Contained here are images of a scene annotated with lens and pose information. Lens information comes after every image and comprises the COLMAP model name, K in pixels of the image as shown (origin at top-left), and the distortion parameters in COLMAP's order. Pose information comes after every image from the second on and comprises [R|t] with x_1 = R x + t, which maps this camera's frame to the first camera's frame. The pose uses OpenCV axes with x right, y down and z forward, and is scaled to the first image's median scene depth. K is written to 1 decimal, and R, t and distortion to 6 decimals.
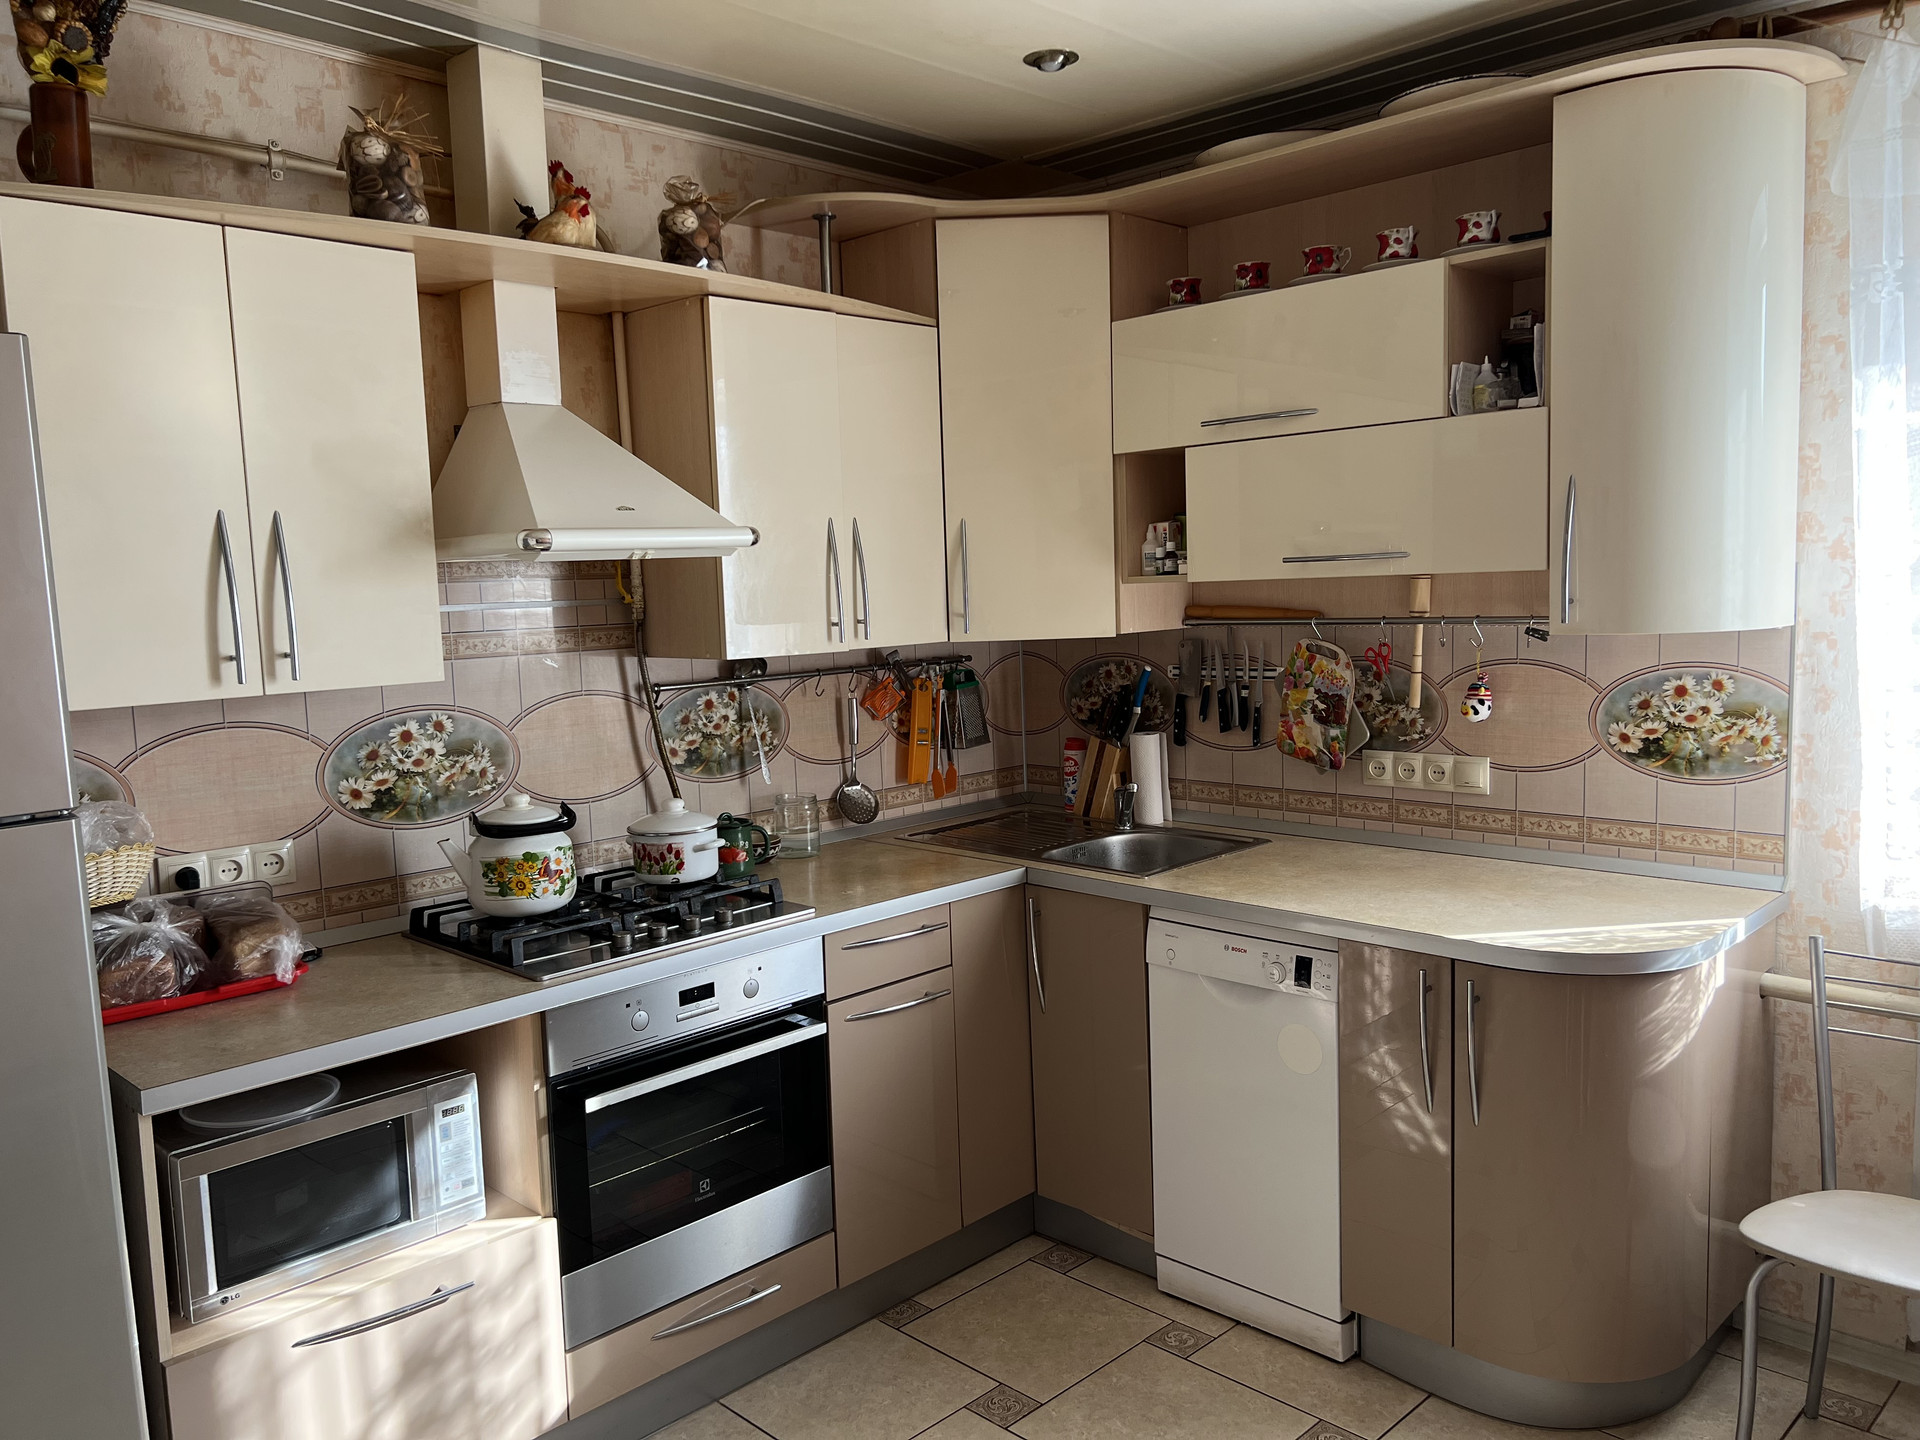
lens RADIAL K [[1457.5, 0, 953.8], [0, 1457.5, 723.8], [0, 0, 1]] dist [0.064384, -0.075385]
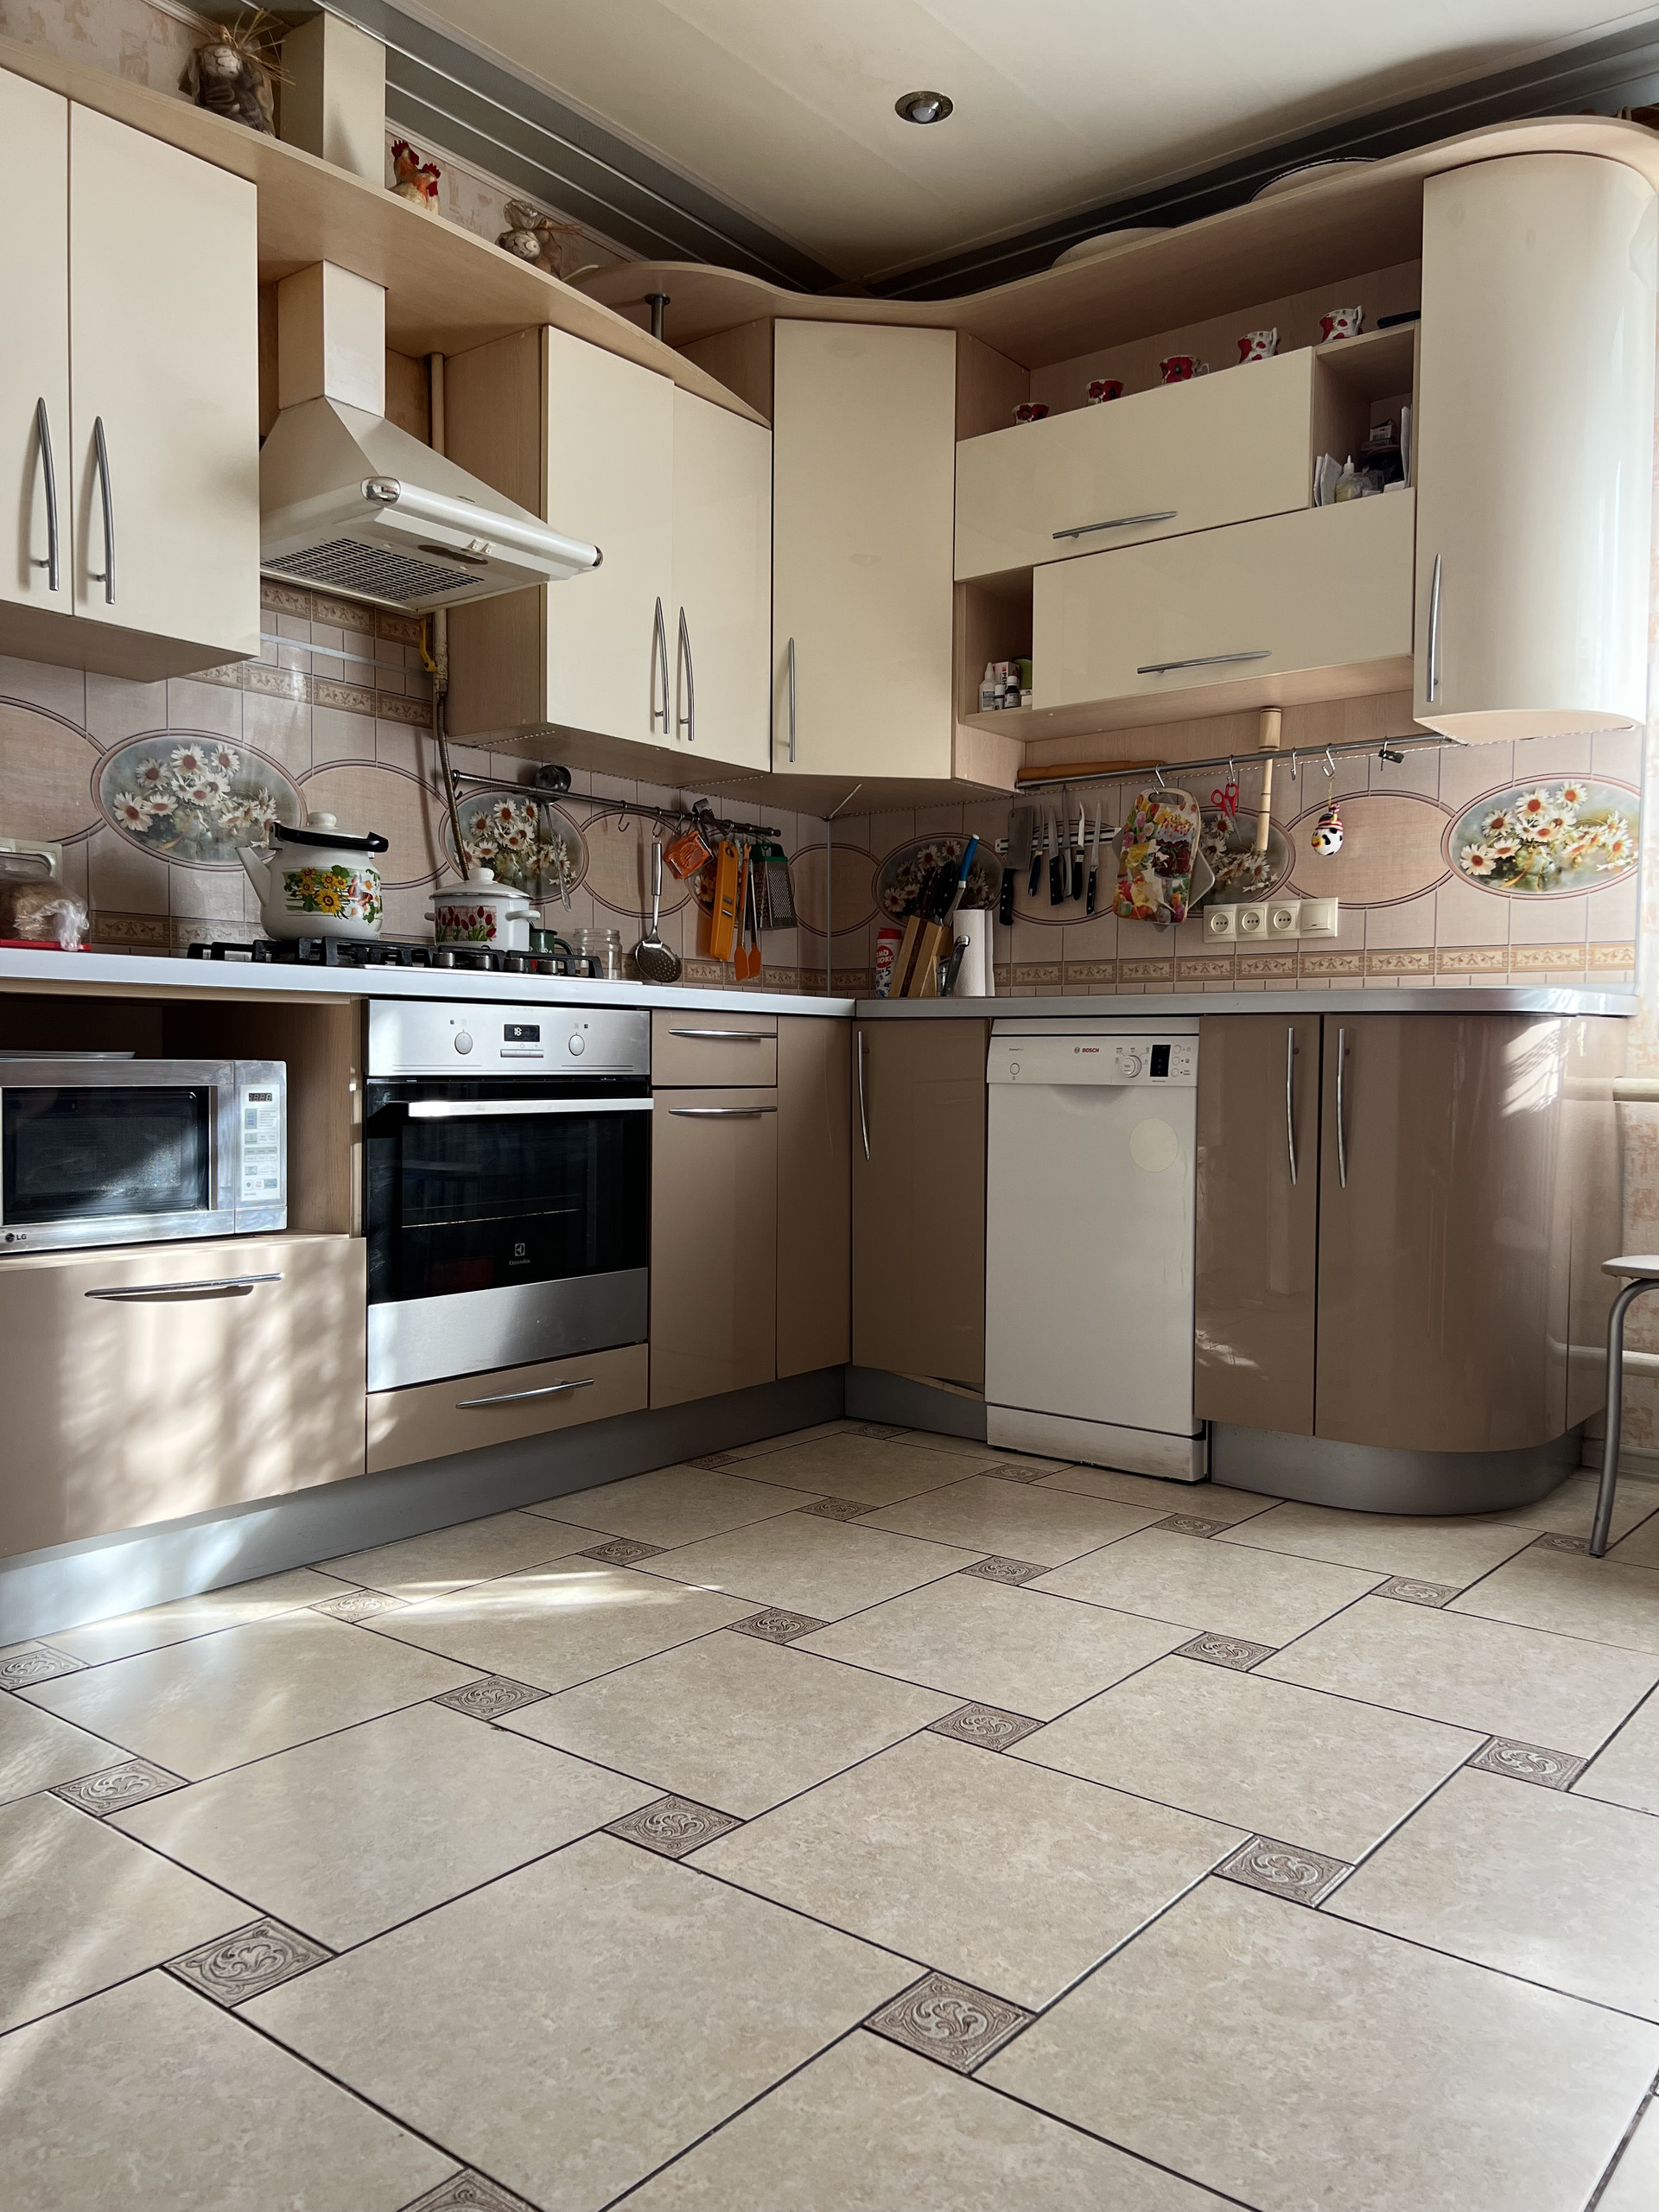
lens RADIAL K [[1679.2, 0, 849.6], [0, 1679.2, 1092.7], [0, 0, 1]] dist [0.064384, -0.075385]
pose [[0.992362, 0.037846, 0.117408, -0.085883], [-0.029496, 0.996964, -0.072055, 0.264928], [-0.119779, 0.068041, 0.990466, -0.053289]]
